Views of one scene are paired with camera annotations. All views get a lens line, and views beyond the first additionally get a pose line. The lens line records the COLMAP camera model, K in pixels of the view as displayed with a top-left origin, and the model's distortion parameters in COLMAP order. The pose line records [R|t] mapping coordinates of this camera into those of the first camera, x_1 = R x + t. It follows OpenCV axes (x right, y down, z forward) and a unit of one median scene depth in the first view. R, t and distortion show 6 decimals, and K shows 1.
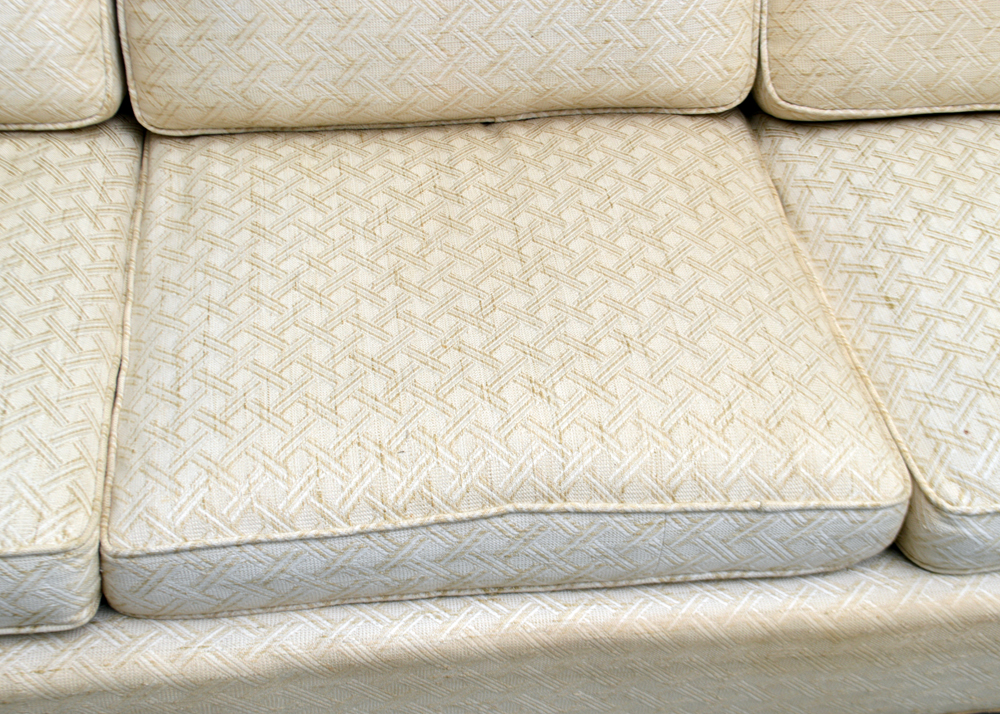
lens RADIAL K [[1499.7, 0, 503.6], [0, 1499.7, 361.1], [0, 0, 1]] dist [-0.016418, 0.000000]
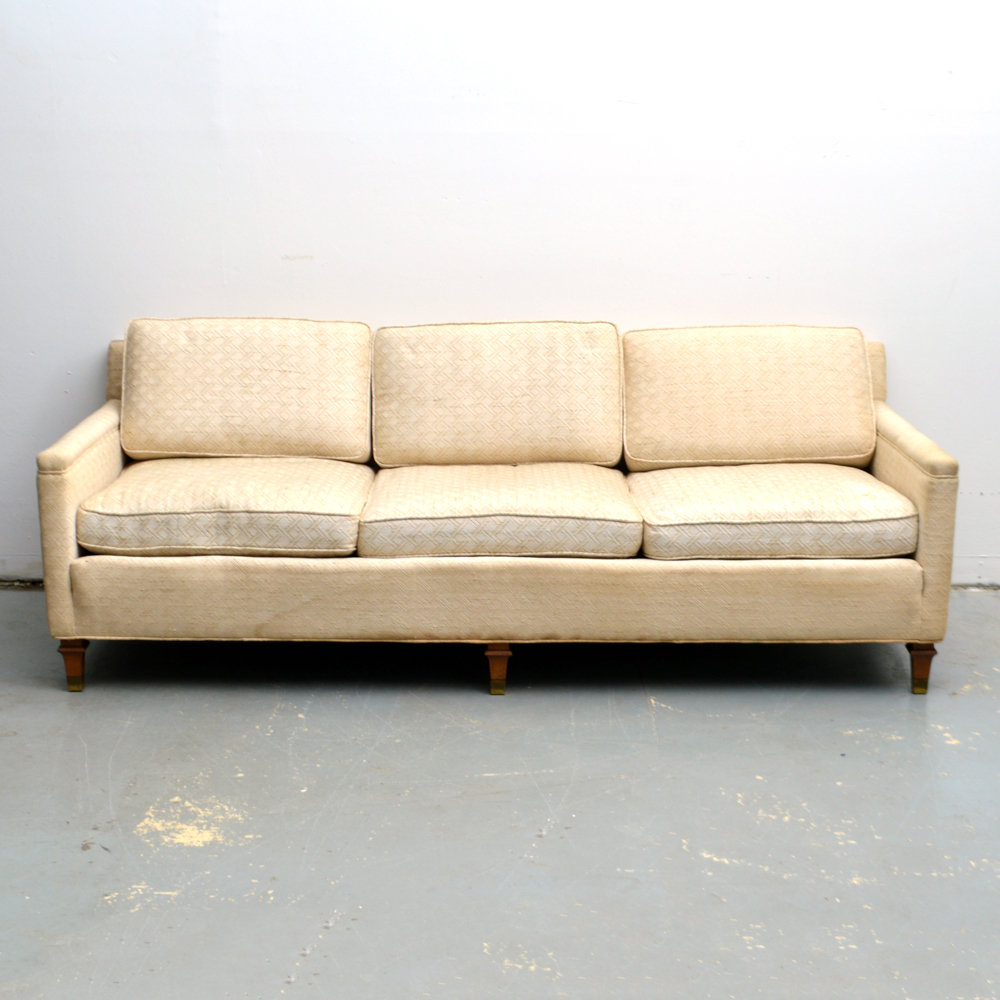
lens RADIAL K [[1848.7, 0, 522.0], [0, 1848.7, 531.7], [0, 0, 1]] dist [-0.012127, 0.000000]
pose [[0.994013, -0.000272, -0.109261, 0.419266], [-0.053211, 0.872191, -0.486263, 1.768433], [0.095428, 0.489166, 0.866955, -1.984661]]
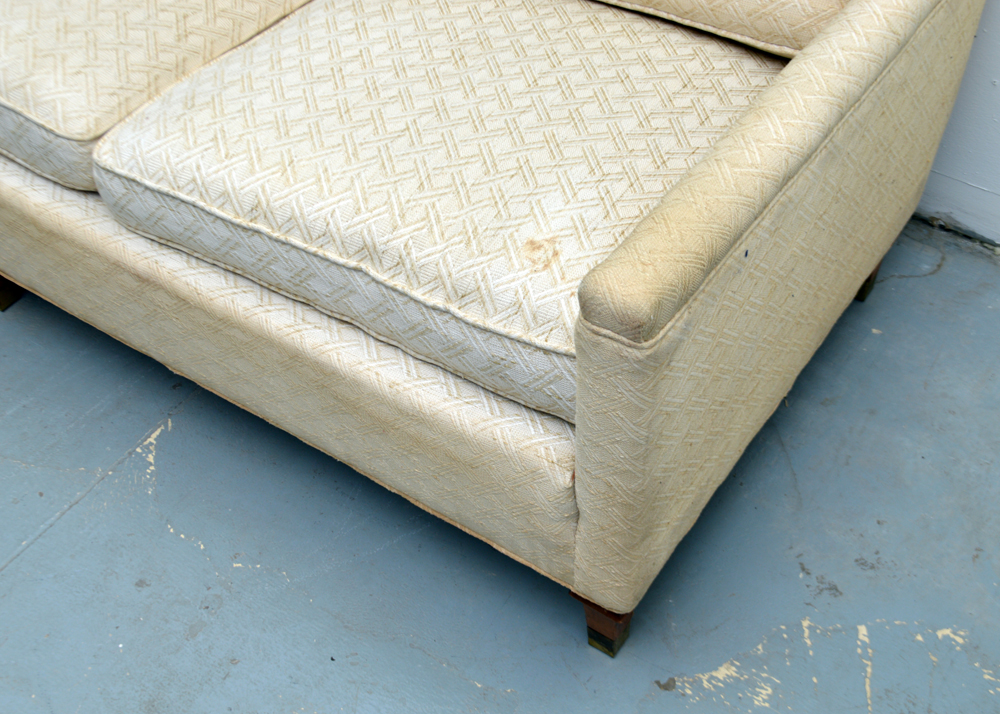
lens RADIAL K [[1311.9, 0, 496.5], [0, 1311.9, 360.1], [0, 0, 1]] dist [-0.025640, 0.000000]
pose [[0.746689, 0.442879, -0.496300, 1.174731], [-0.421341, 0.892260, 0.162307, -0.075582], [0.514711, 0.087919, 0.852844, 0.210257]]
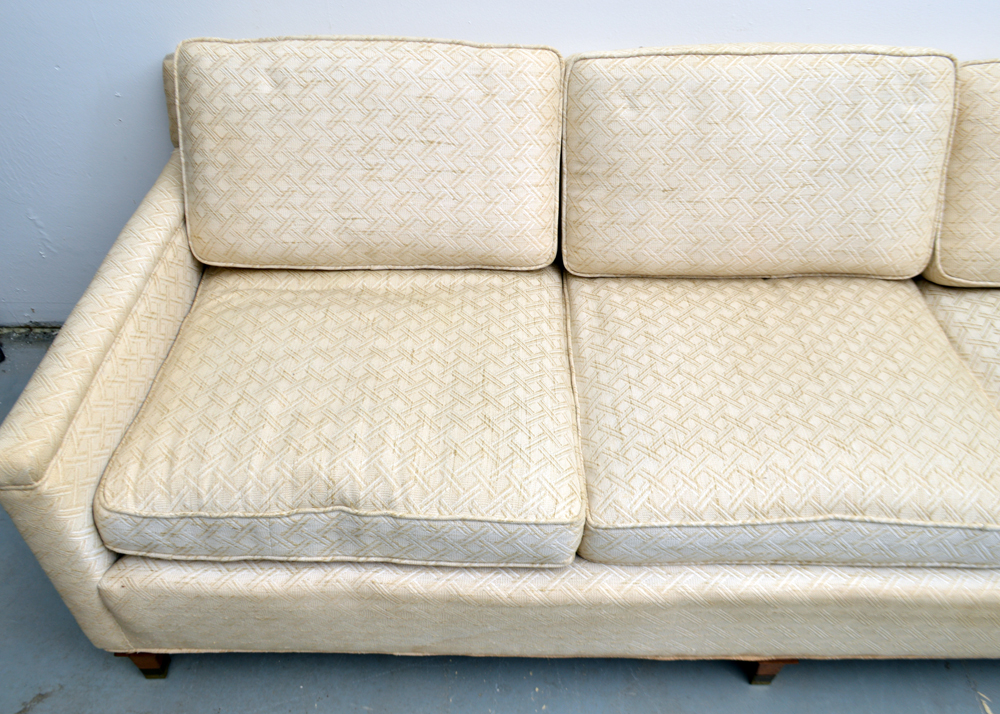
lens RADIAL K [[838.0, 0, 498.6], [0, 838.0, 360.1], [0, 0, 1]] dist [-0.016494, 0.006994]
pose [[0.992820, 0.061134, -0.102819, -0.260293], [-0.064207, 0.997576, -0.026842, -0.025577], [0.100929, 0.033251, 0.994338, 0.028298]]
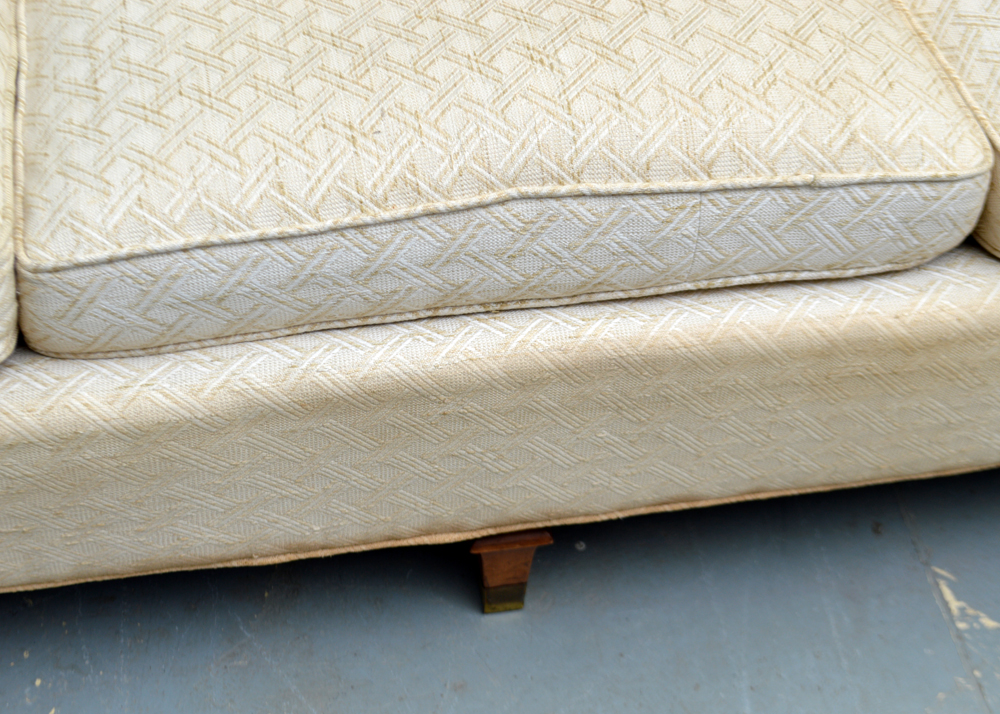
lens RADIAL K [[1923.1, 0, 501.1], [0, 1923.1, 358.9], [0, 0, 1]] dist [-0.016982, 0.000000]
pose [[0.998263, -0.050384, 0.030519, -0.036404], [0.049034, 0.997850, 0.043482, 0.133534], [-0.032644, -0.041910, 0.998588, -0.054849]]
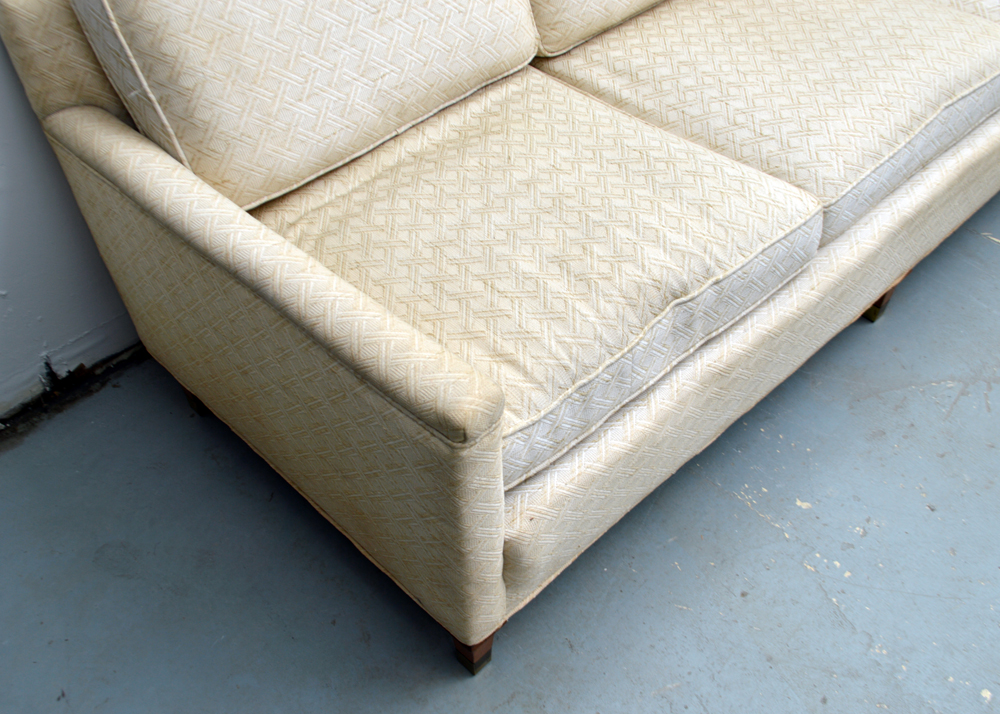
lens RADIAL K [[1058.5, 0, 493.3], [0, 1058.5, 358.1], [0, 0, 1]] dist [-0.021213, 0.000000]
pose [[0.793133, -0.462679, 0.396066, -1.080689], [0.447626, 0.883808, 0.136067, -0.058379], [-0.413001, 0.069370, 0.908085, 0.015293]]
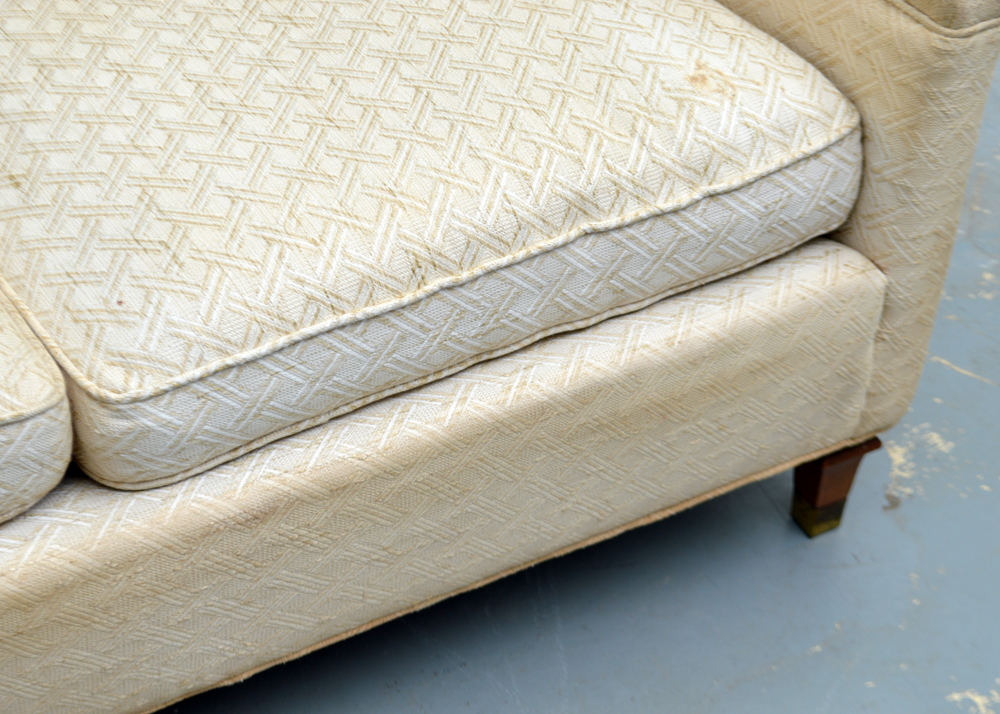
lens RADIAL K [[2094.2, 0, 502.8], [0, 2094.2, 360.5], [0, 0, 1]] dist [-0.016694, 0.000000]
pose [[0.919653, -0.243156, 0.308404, 0.146444], [0.260244, 0.965428, -0.014865, 0.144088], [-0.294128, 0.093931, 0.951139, -0.100161]]
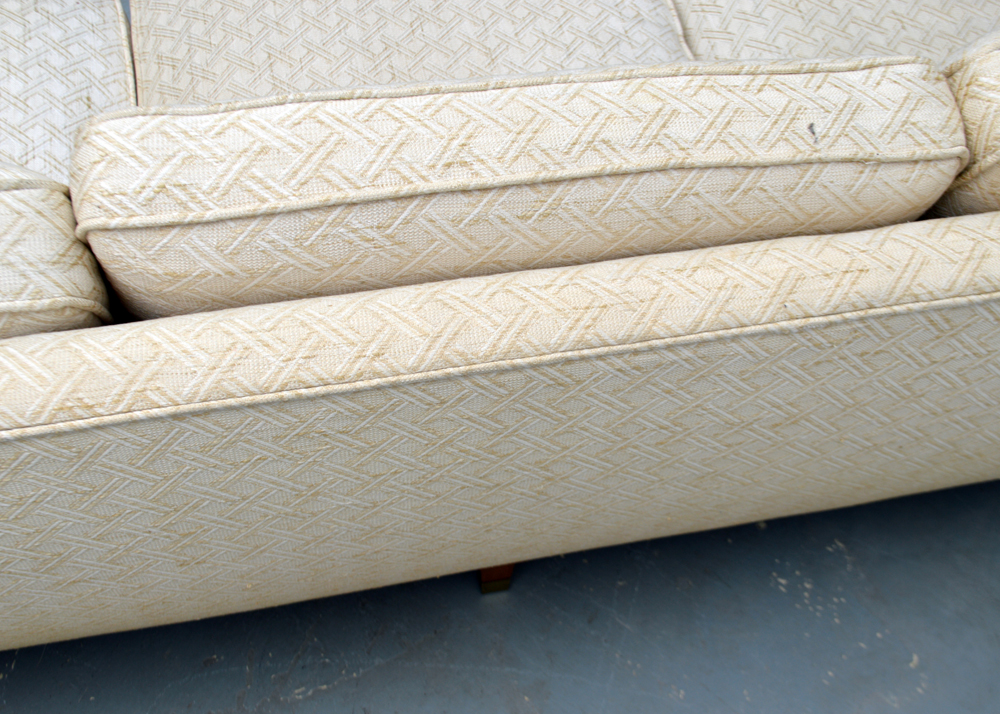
lens RADIAL K [[1219.9, 0, 499.3], [0, 1219.9, 357.3], [0, 0, 1]] dist [0.013906, 0.000000]
pose [[-0.996168, 0.046595, -0.074010, 0.009601], [-0.078528, -0.104069, 0.991465, -1.172105], [0.038495, 0.993478, 0.107329, 1.217596]]
